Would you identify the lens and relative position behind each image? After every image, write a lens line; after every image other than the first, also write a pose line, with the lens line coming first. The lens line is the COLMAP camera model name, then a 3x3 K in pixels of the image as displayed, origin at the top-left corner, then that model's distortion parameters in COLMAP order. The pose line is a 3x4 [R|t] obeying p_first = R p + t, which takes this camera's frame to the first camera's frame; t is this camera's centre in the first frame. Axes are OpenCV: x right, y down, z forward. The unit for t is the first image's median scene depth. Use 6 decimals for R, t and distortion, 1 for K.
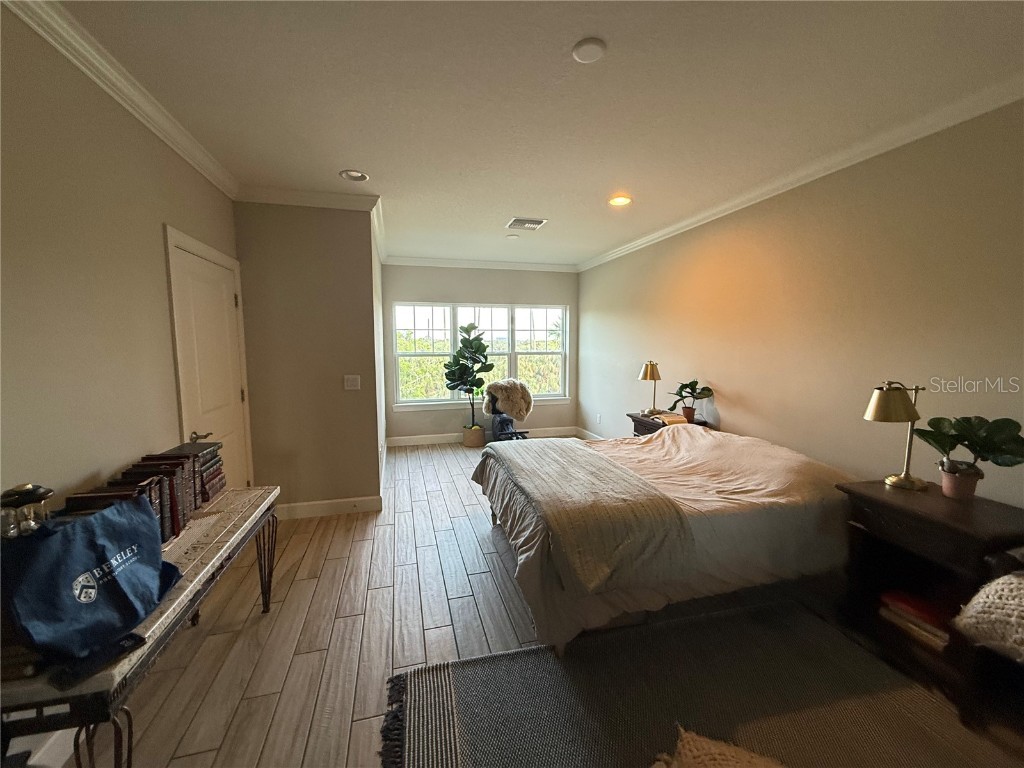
lens RADIAL K [[414.1, 0, 513.2], [0, 414.1, 380.6], [0, 0, 1]] dist [-0.001397, 0.000179]
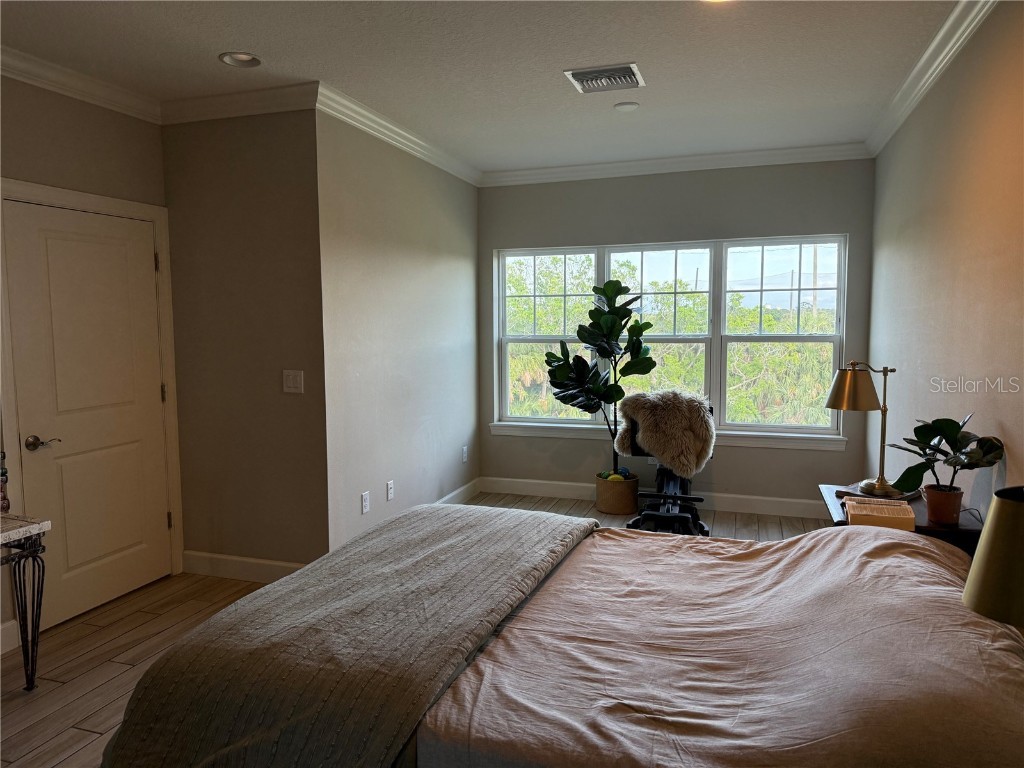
lens RADIAL K [[725.9, 0, 507.1], [0, 725.9, 382.1], [0, 0, 1]] dist [0.036024, -0.040361]
pose [[0.830897, 0.044288, -0.554661, 0.394655], [-0.044281, 0.998929, 0.013427, -0.019358], [0.554662, 0.013405, 0.831968, 0.189809]]
